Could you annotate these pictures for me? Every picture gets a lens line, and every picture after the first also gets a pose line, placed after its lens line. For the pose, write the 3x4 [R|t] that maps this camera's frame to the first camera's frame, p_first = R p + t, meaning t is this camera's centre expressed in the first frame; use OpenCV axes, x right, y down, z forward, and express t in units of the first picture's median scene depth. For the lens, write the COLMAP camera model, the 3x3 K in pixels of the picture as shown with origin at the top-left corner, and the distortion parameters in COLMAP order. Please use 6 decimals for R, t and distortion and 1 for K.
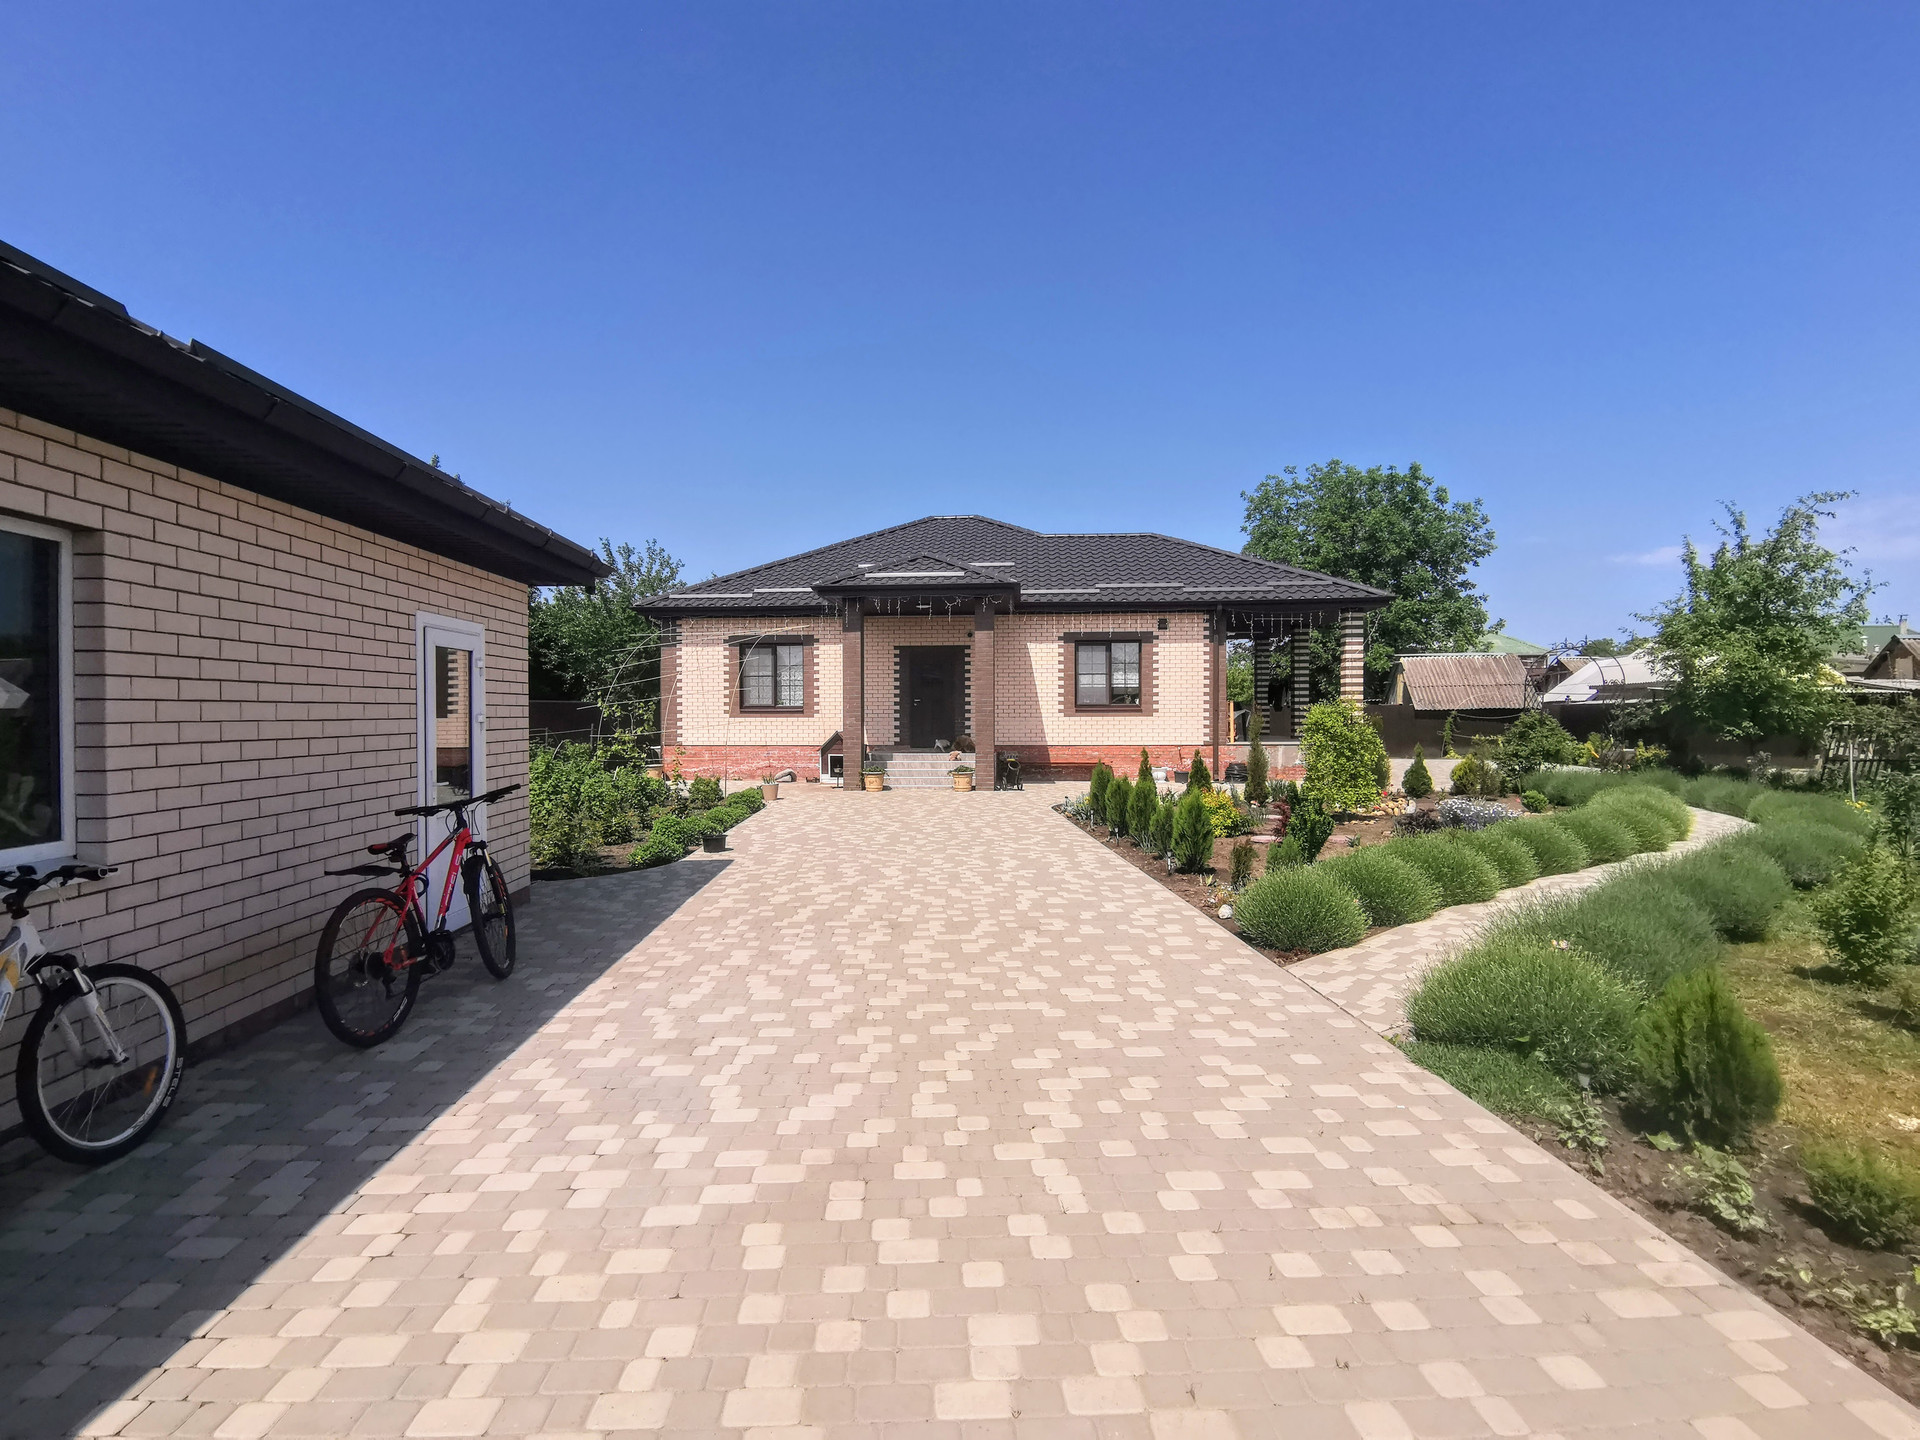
lens RADIAL K [[952.0, 0, 960.0], [0, 952.0, 720.0], [0, 0, 1]] dist [-0.001629, -0.000110]
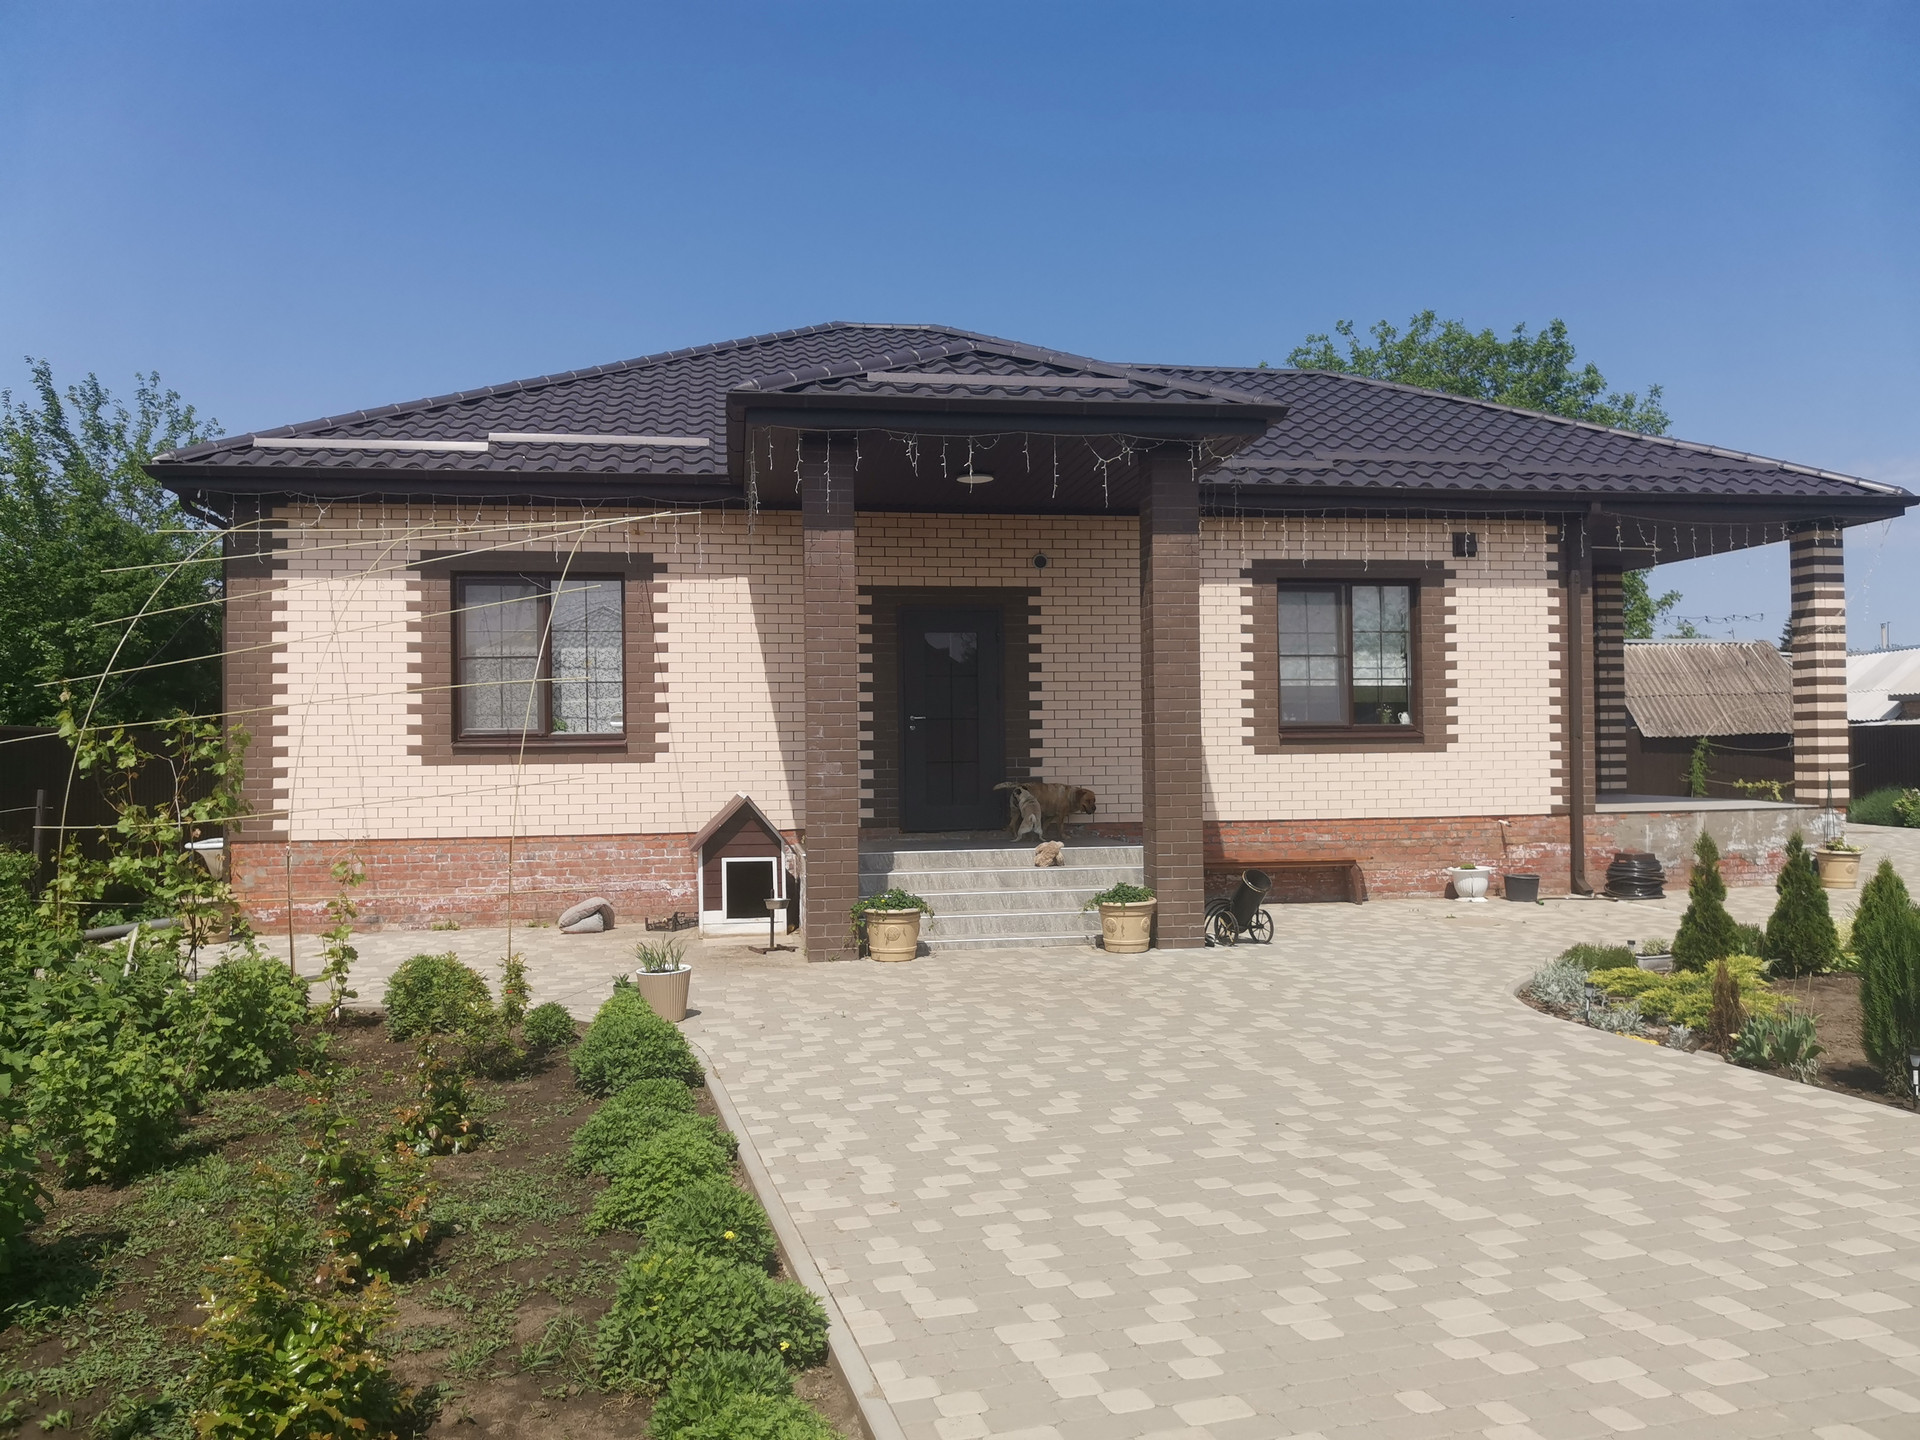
lens RADIAL K [[1422.0, 0, 960.0], [0, 1422.0, 720.0], [0, 0, 1]] dist [0.054654, -0.135489]
pose [[0.971221, -0.004031, 0.238146, -0.171206], [0.010892, 0.999562, -0.027501, -0.002730], [-0.237931, 0.029303, 0.970840, 0.395560]]
